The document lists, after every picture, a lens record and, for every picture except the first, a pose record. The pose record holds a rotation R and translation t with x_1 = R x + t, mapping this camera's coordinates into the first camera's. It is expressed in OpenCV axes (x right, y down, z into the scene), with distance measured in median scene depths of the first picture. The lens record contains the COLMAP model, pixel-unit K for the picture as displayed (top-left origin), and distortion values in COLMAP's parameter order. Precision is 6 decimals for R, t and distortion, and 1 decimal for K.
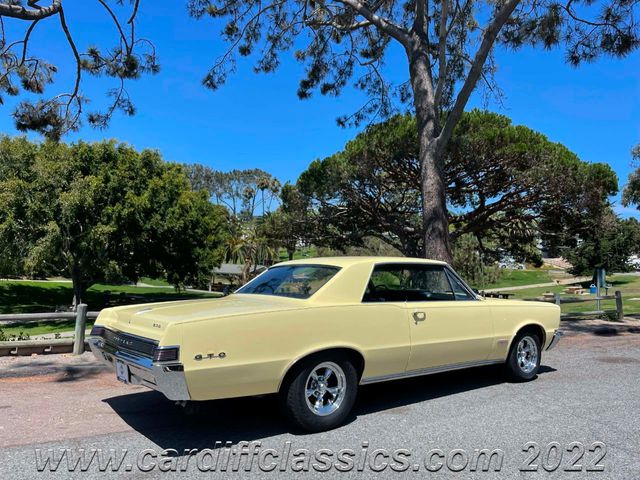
lens RADIAL K [[488.1, 0, 319.6], [0, 488.1, 236.8], [0, 0, 1]] dist [0.081043, -0.114536]
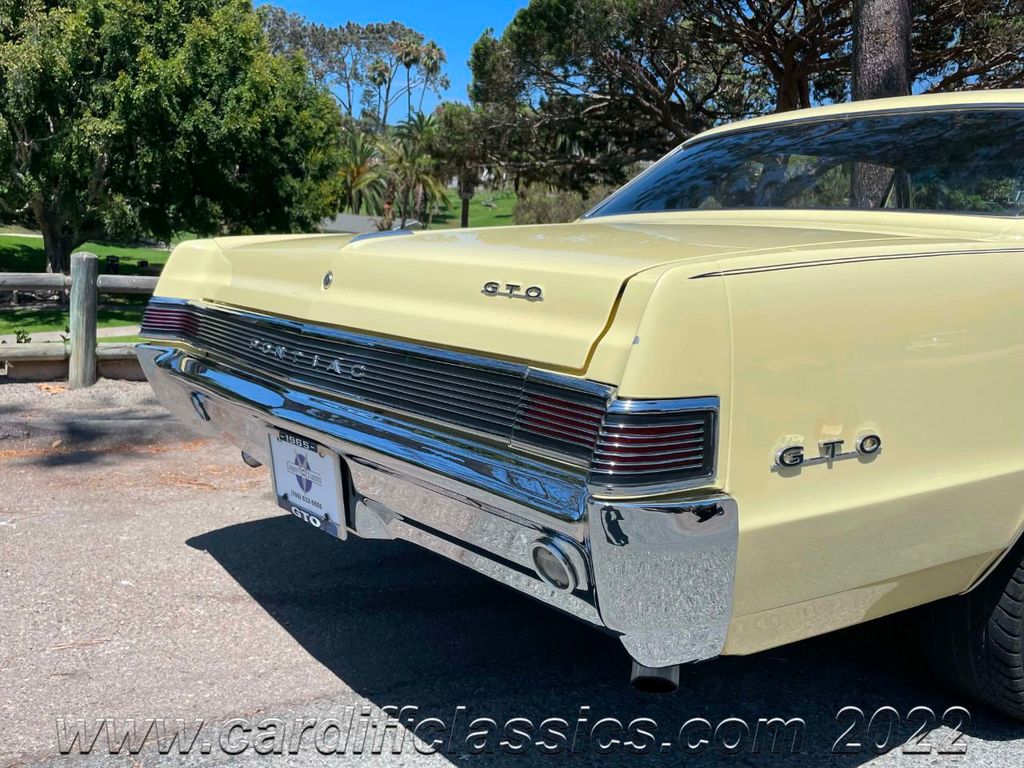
lens RADIAL K [[912.5, 0, 508.0], [0, 912.5, 381.8], [0, 0, 1]] dist [0.070576, -0.093431]
pose [[0.999475, 0.031741, 0.006477, -0.046810], [-0.032386, 0.974356, 0.222667, 0.018686], [0.000757, -0.222760, 0.974873, 0.087684]]
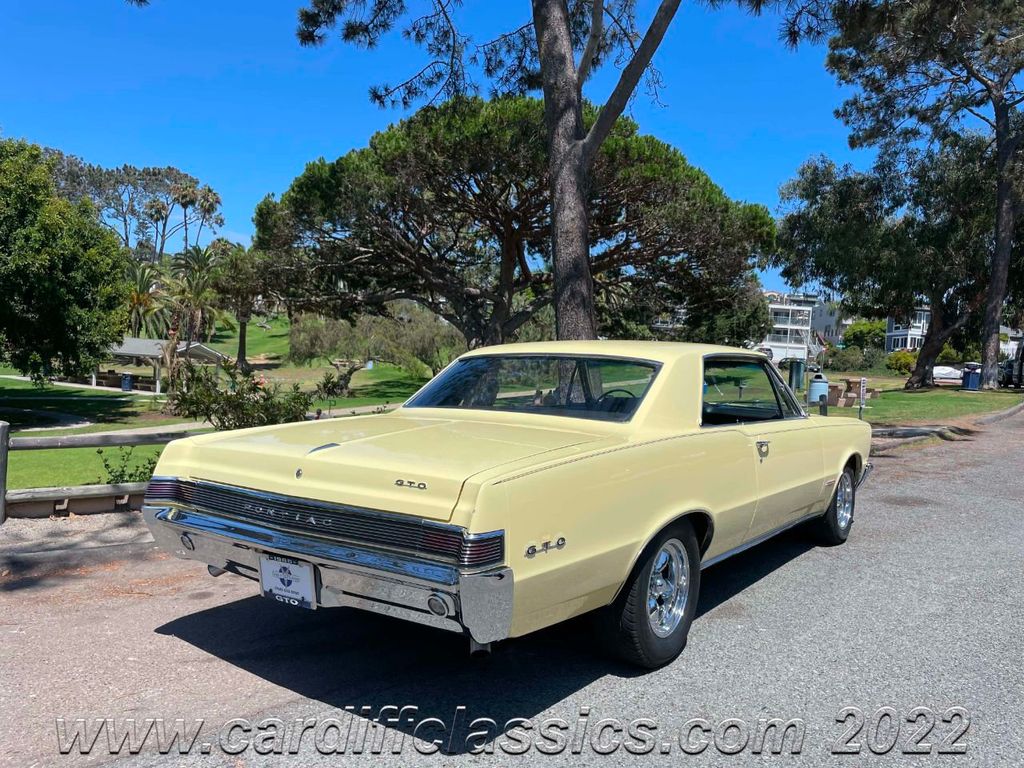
lens RADIAL K [[781.0, 0, 509.9], [0, 781.0, 384.3], [0, 0, 1]] dist [0.081043, -0.114536]
pose [[0.958656, 0.010201, 0.284386, -0.063345], [-0.040351, 0.994132, 0.100362, 0.001336], [-0.281693, -0.107688, 0.953442, 0.039938]]
